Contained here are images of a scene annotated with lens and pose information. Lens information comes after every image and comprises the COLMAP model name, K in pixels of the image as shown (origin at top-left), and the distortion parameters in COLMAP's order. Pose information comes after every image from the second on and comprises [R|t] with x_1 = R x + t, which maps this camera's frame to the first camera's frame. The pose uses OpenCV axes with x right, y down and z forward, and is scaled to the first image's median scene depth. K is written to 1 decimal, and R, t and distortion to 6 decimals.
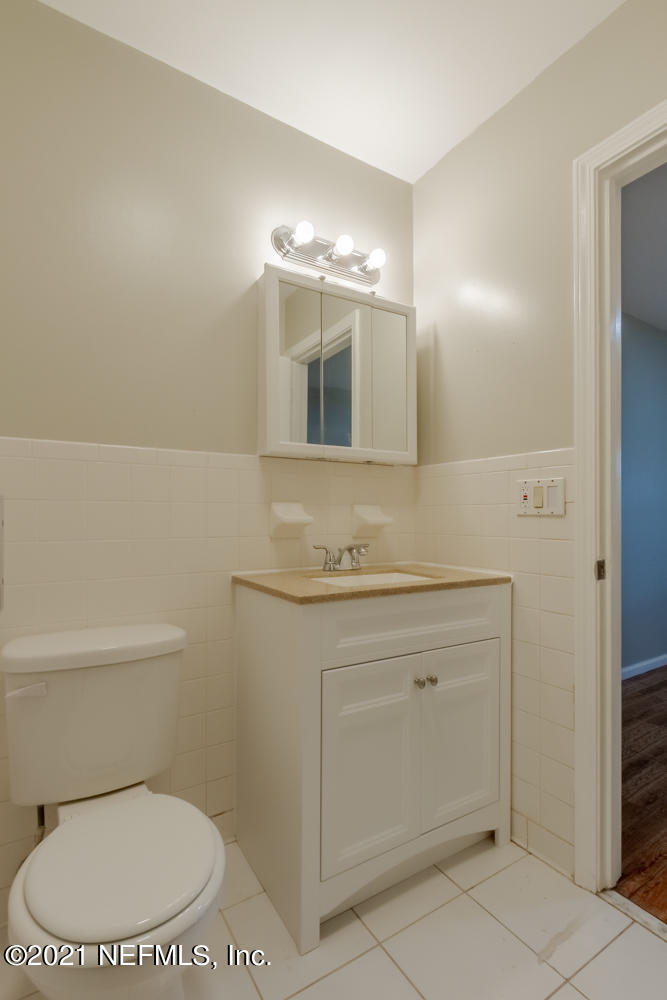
lens RADIAL K [[474.2, 0, 333.5], [0, 474.2, 500.0], [0, 0, 1]] dist [0.000344, -0.000008]
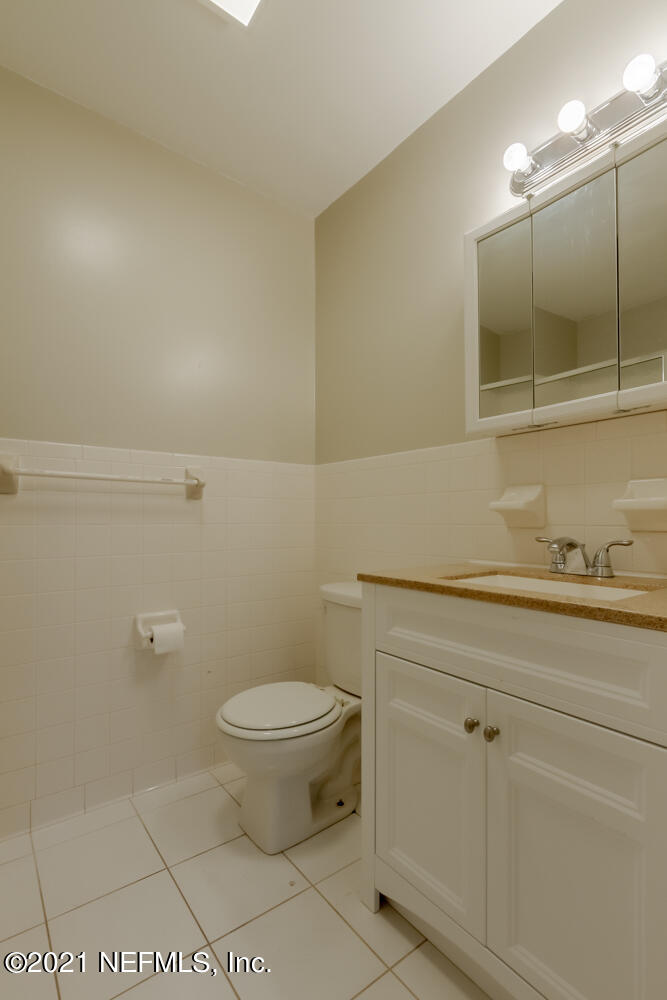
lens RADIAL K [[466.0, 0, 333.9], [0, 466.0, 514.9], [0, 0, 1]] dist [-0.002343, -0.000092]
pose [[0.091256, -0.015953, -0.995700, 0.825360], [0.028143, 0.999514, -0.013435, 0.071332], [0.995430, -0.026796, 0.091660, 0.708367]]
